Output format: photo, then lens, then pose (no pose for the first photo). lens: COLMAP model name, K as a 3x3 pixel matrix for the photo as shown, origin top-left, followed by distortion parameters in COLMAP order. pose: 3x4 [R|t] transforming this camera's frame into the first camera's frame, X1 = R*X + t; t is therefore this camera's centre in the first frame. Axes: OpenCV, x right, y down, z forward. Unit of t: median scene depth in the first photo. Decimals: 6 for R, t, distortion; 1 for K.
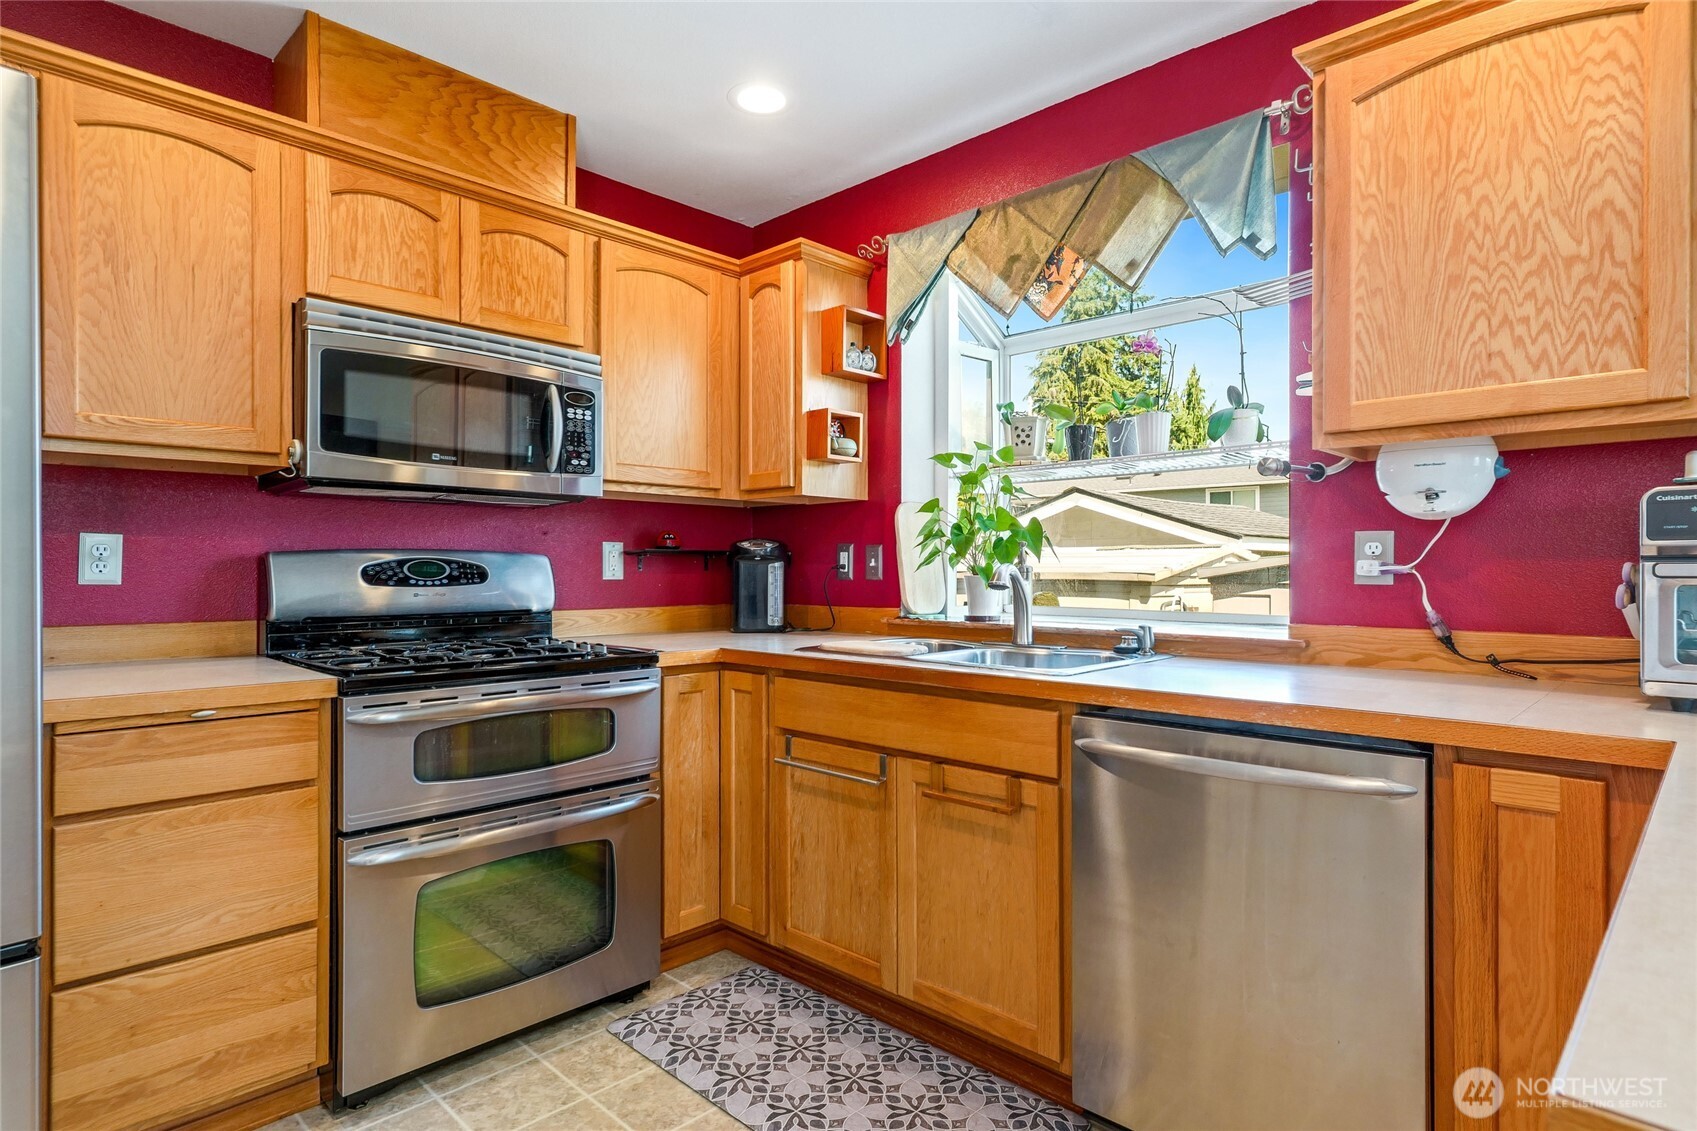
lens RADIAL K [[909.4, 0, 848.5], [0, 909.4, 565.5], [0, 0, 1]] dist [0.001608, 0.000778]
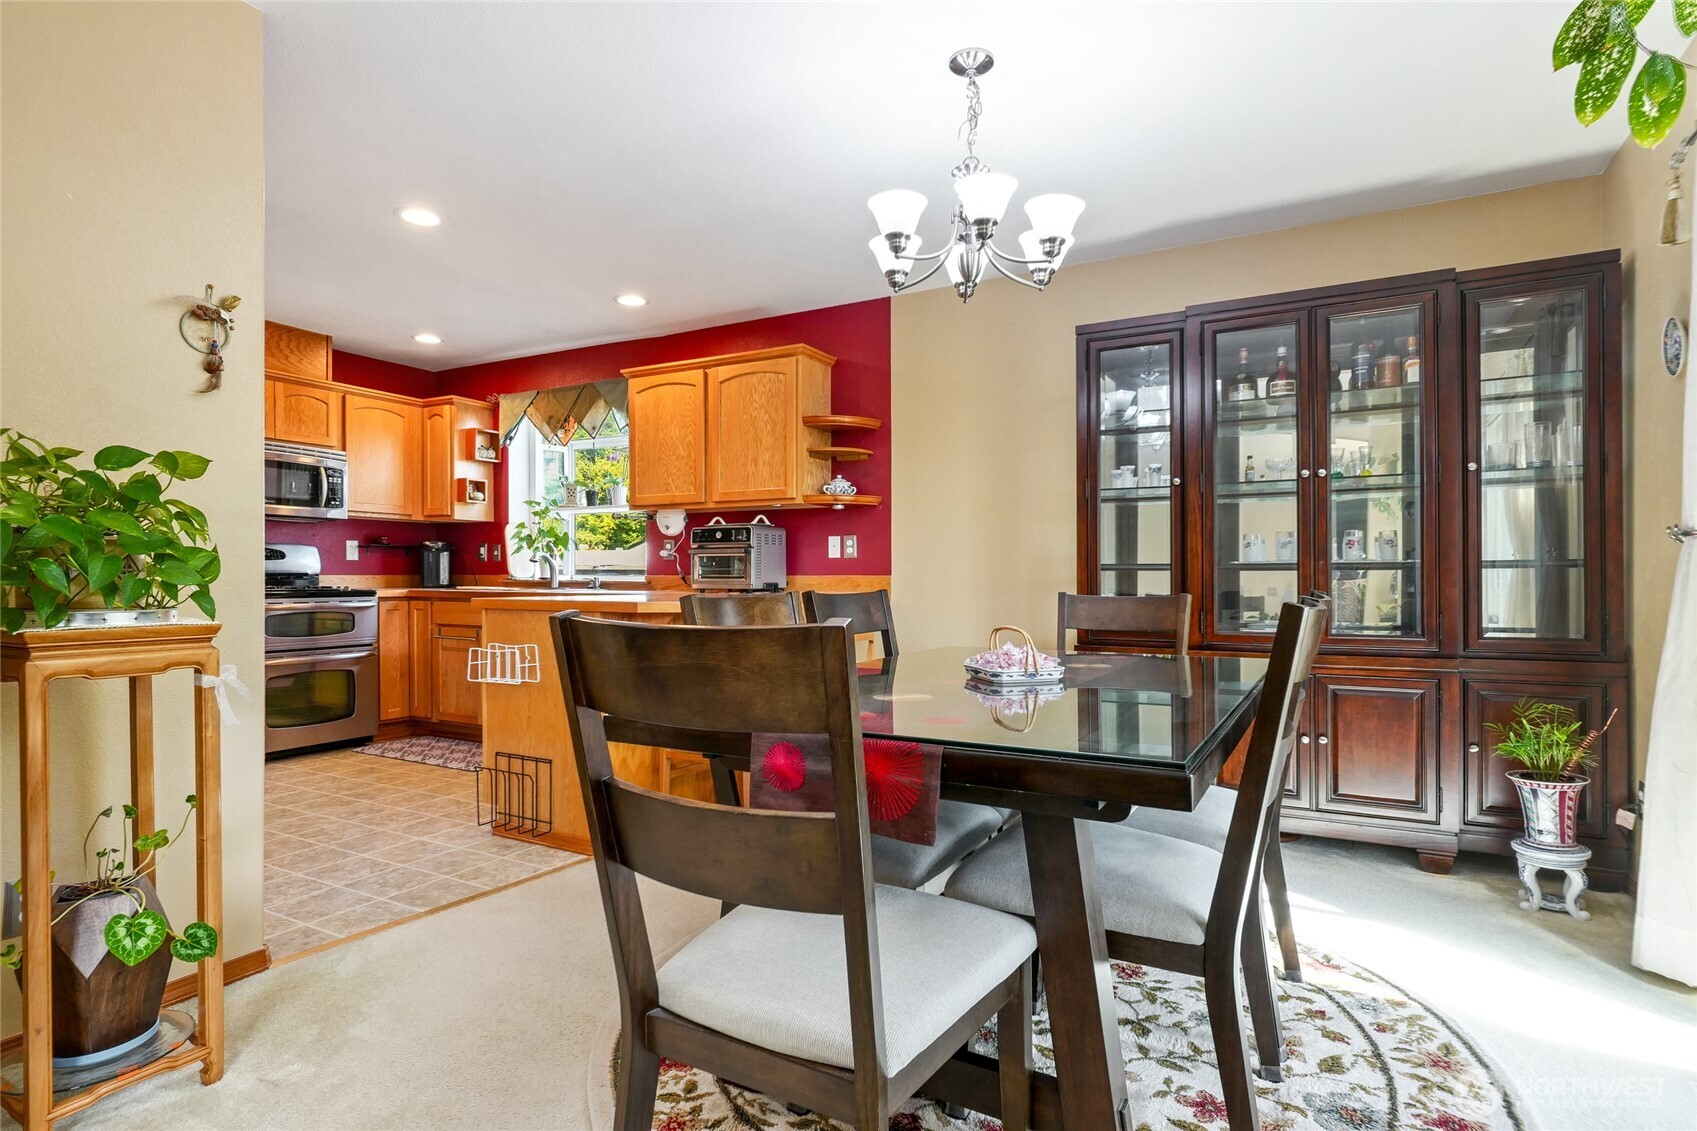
lens RADIAL K [[879.6, 0, 855.4], [0, 879.6, 584.9], [0, 0, 1]] dist [0.000930, -0.000432]
pose [[0.961877, -0.000944, 0.273479, 0.324522], [-0.003472, 0.999871, 0.015664, 0.043936], [-0.273459, -0.016017, 0.961750, -1.369934]]
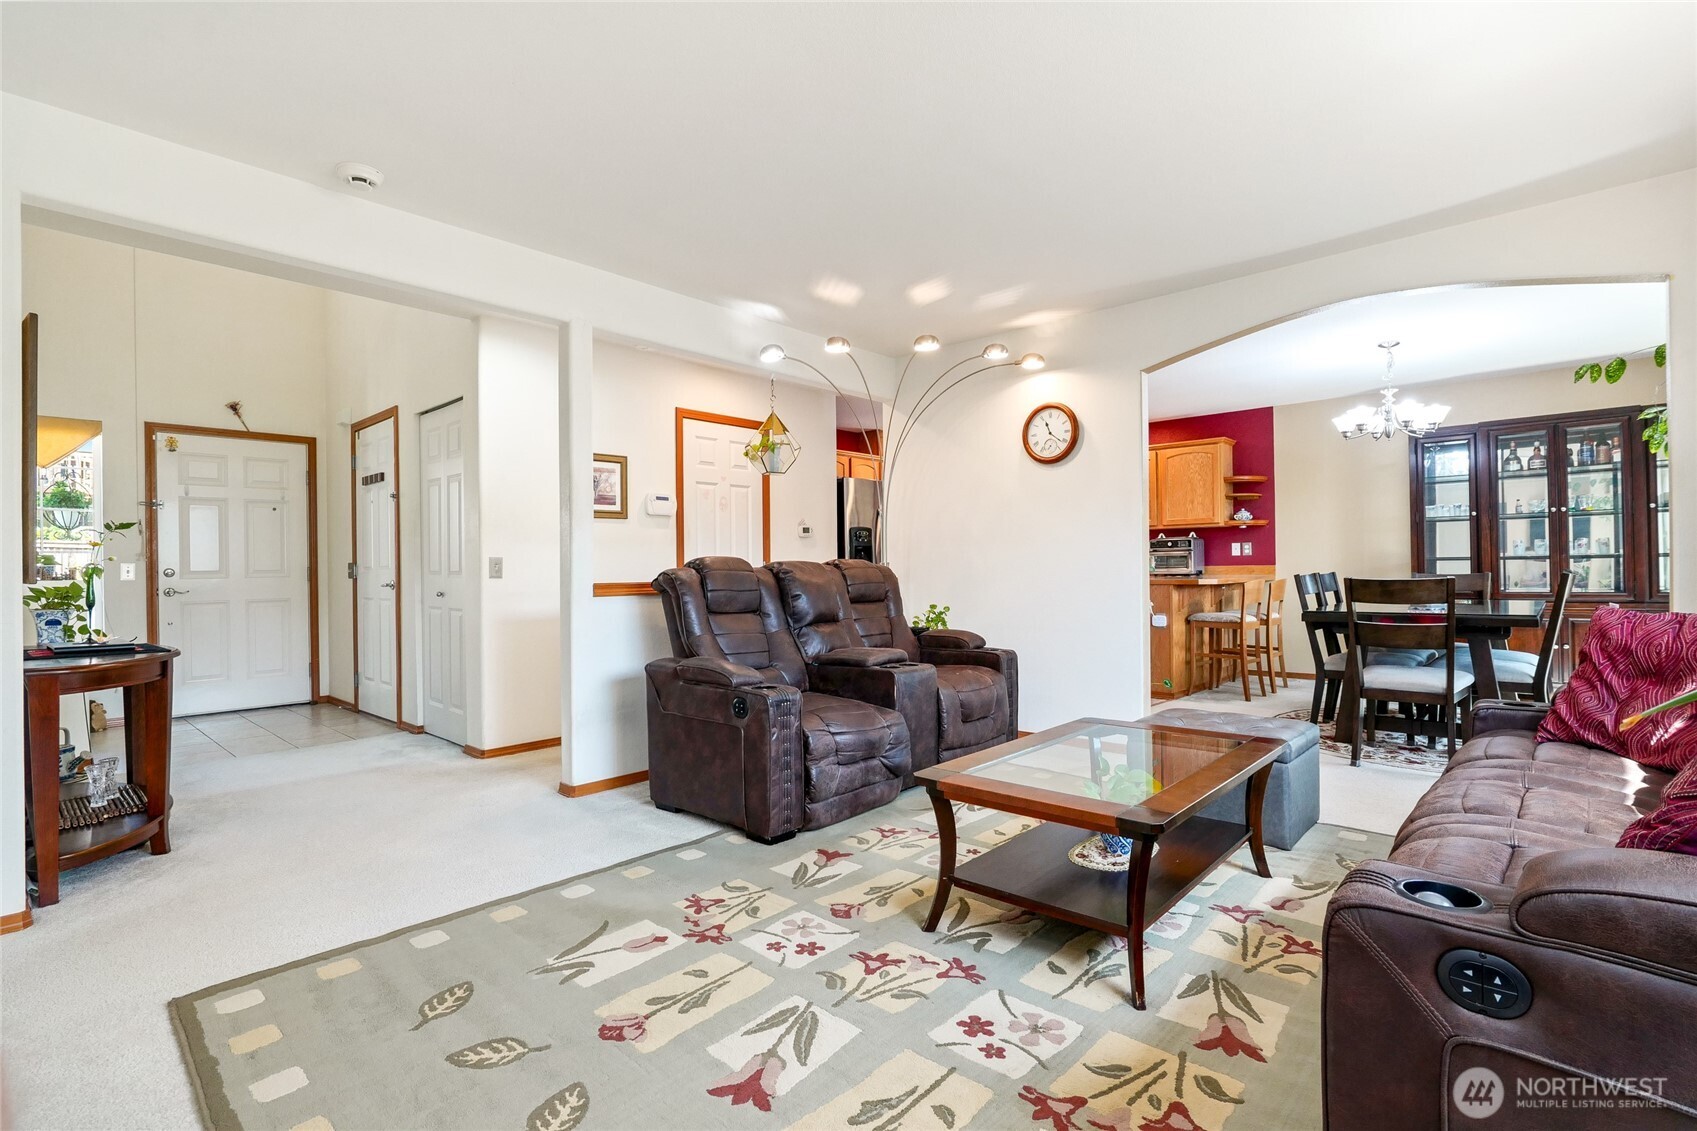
lens RADIAL K [[782.1, 0, 848.5], [0, 782.1, 565.5], [0, 0, 1]] dist [-0.035590, 0.008347]
pose [[0.999416, -0.011111, 0.032304, -0.775236], [0.011051, 0.999937, 0.002056, 0.030817], [-0.032325, -0.001698, 0.999476, -2.422657]]
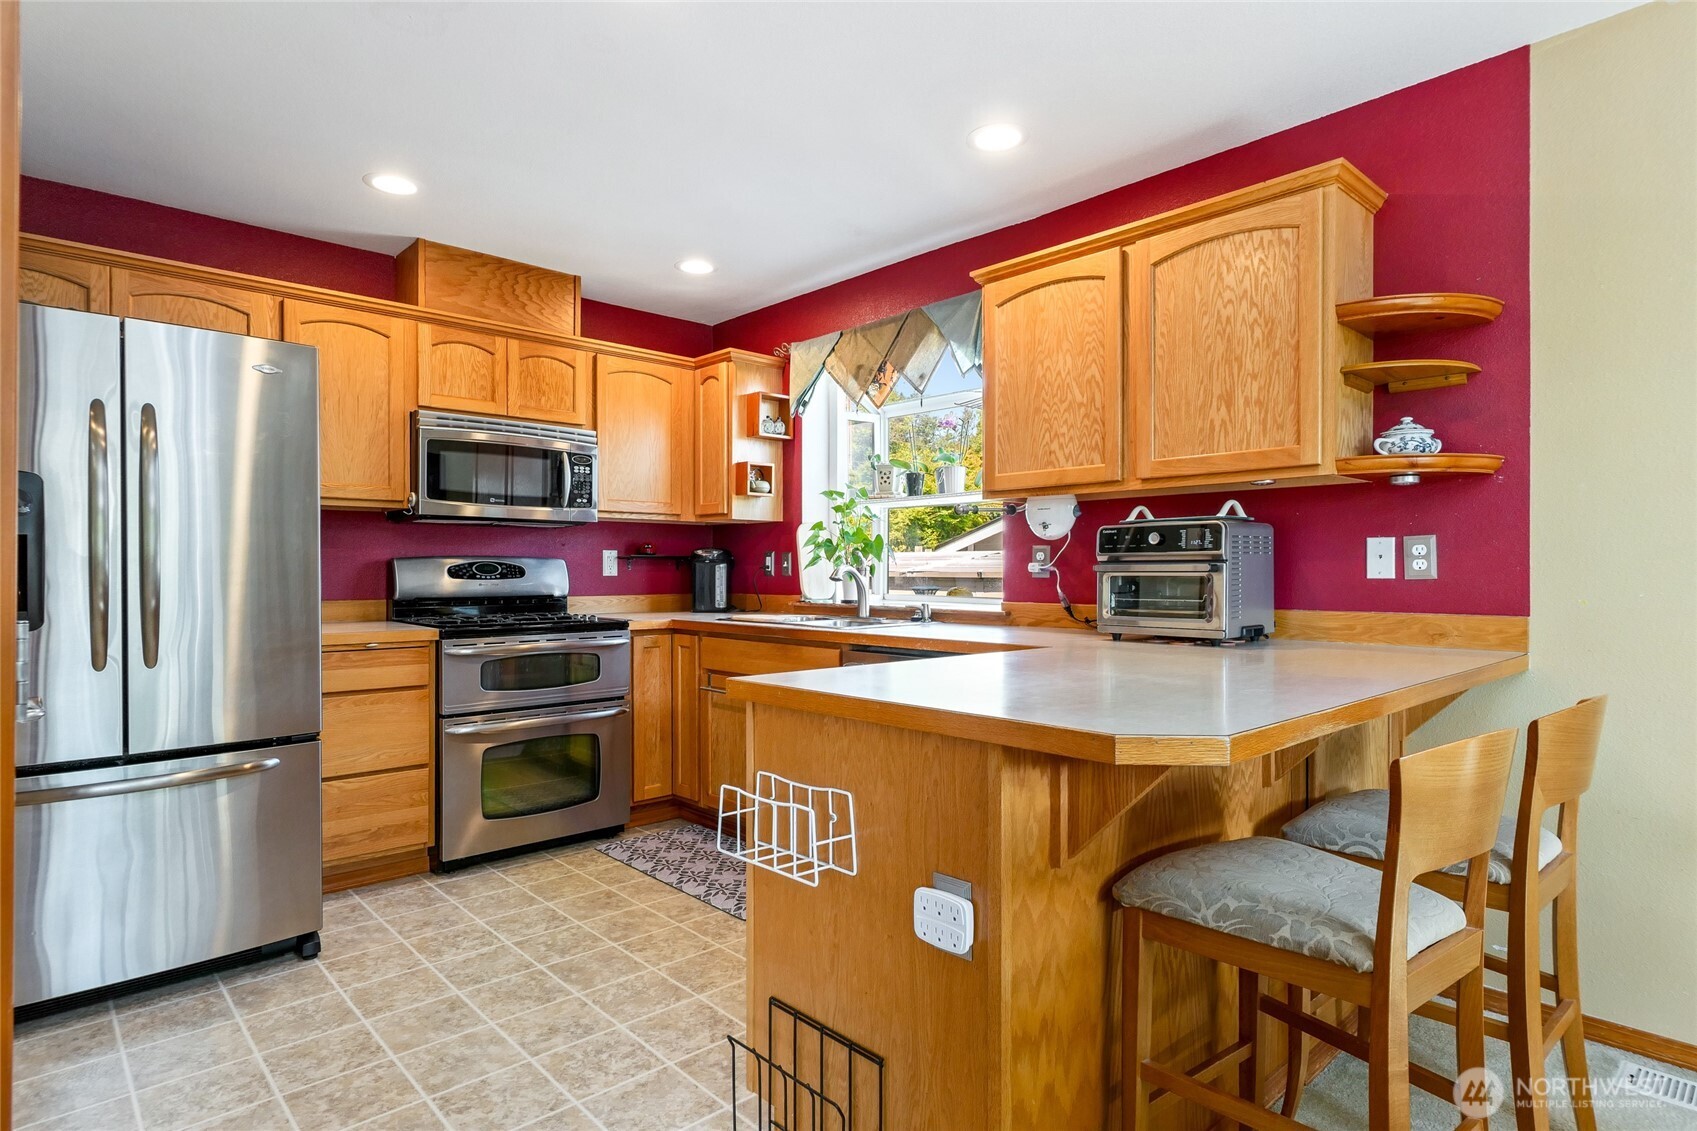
lens RADIAL K [[914.9, 0, 848.5], [0, 914.9, 565.5], [0, 0, 1]] dist [0.004415, 0.000316]
pose [[0.998664, -0.000404, -0.051680, 0.253701], [0.000376, 1.000000, -0.000554, -0.000062], [0.051680, 0.000534, 0.998664, -0.573507]]
